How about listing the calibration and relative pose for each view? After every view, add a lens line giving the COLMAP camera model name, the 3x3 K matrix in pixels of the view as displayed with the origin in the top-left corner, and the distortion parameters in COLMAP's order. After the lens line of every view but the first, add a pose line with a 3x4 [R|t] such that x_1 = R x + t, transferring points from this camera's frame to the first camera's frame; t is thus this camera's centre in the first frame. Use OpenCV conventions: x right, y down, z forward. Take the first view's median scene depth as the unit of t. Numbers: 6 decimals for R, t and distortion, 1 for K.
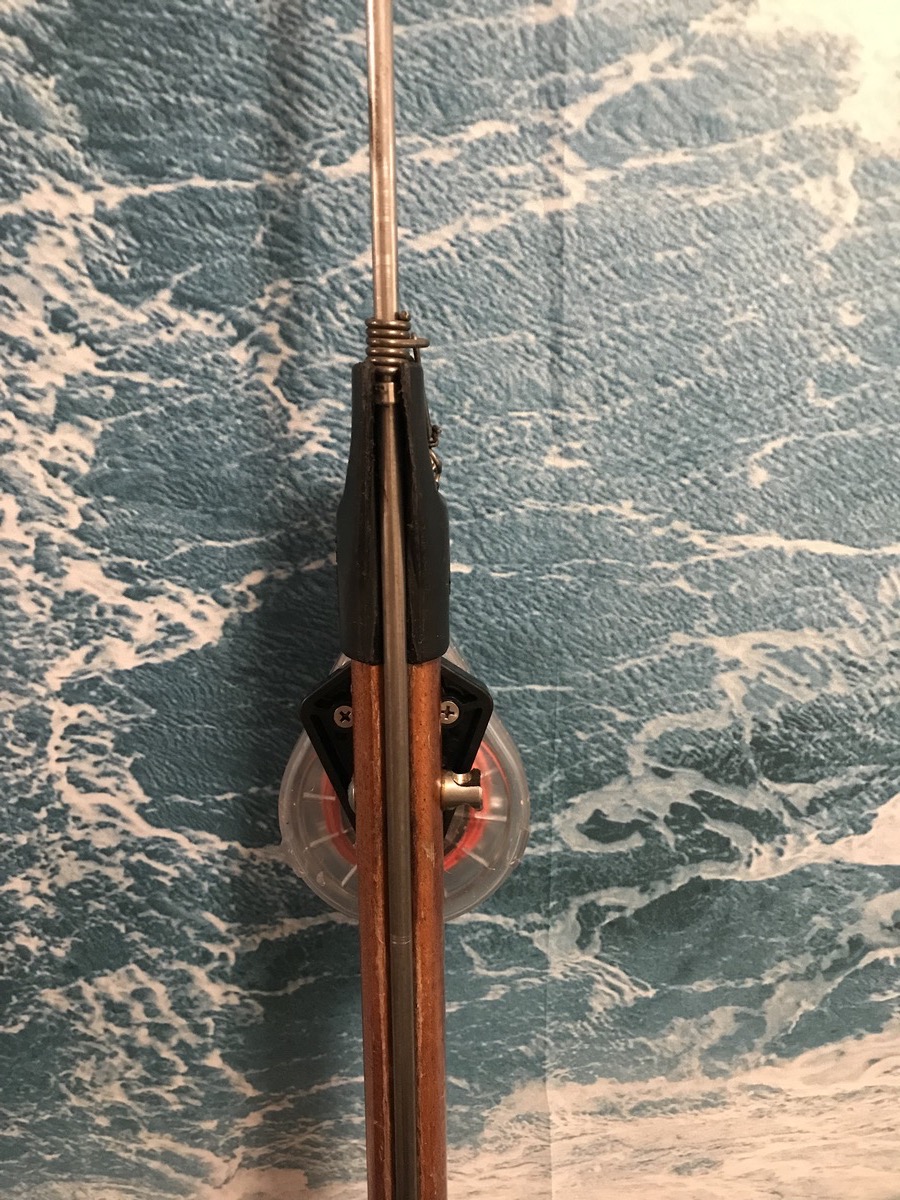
lens RADIAL K [[1008.4, 0, 451.2], [0, 1008.4, 585.0], [0, 0, 1]] dist [-0.001082, 0.000417]
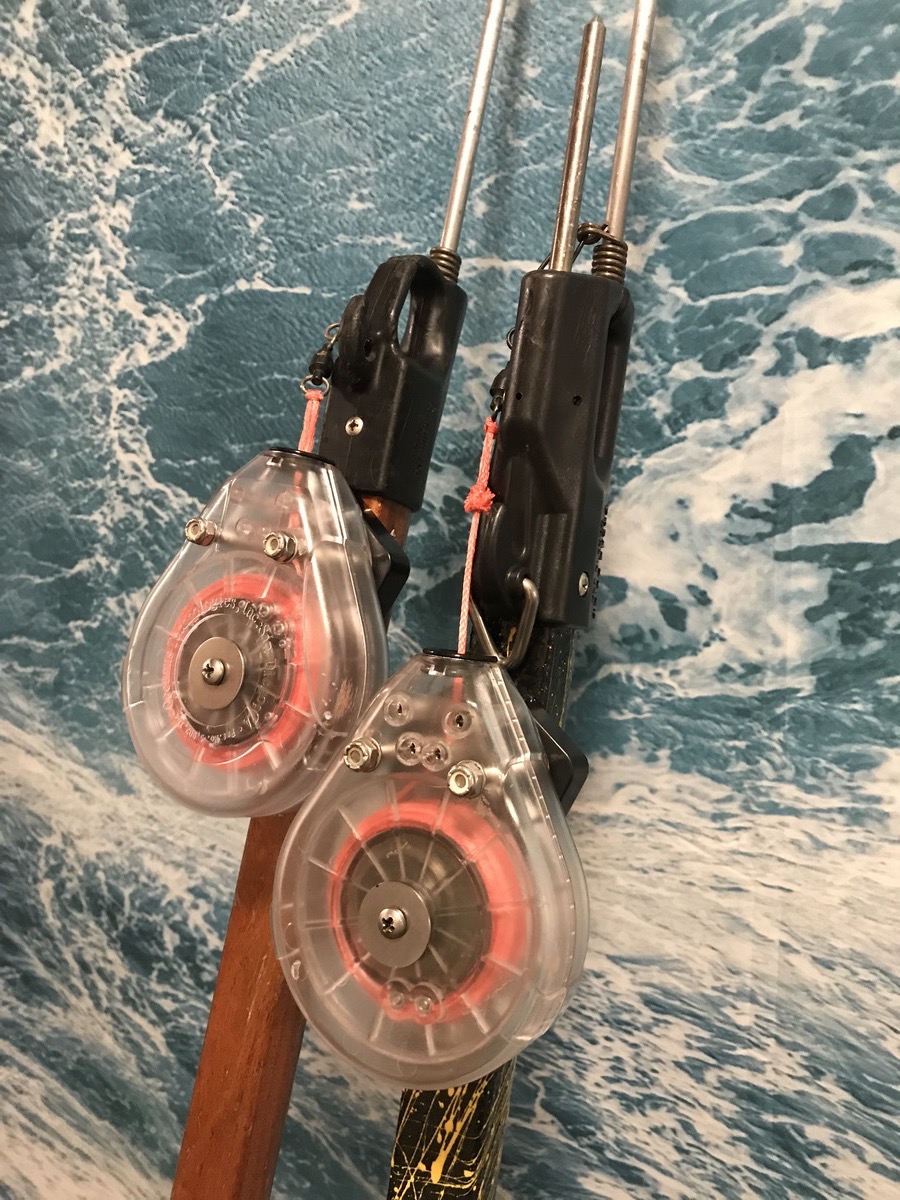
lens RADIAL K [[1021.0, 0, 446.4], [0, 1021.0, 598.3], [0, 0, 1]] dist [-0.044973, 0.069741]
pose [[0.836649, 0.136266, -0.530519, 1.035521], [-0.184556, 0.982056, -0.038807, 0.445570], [0.515711, 0.130378, 0.846785, -0.059741]]
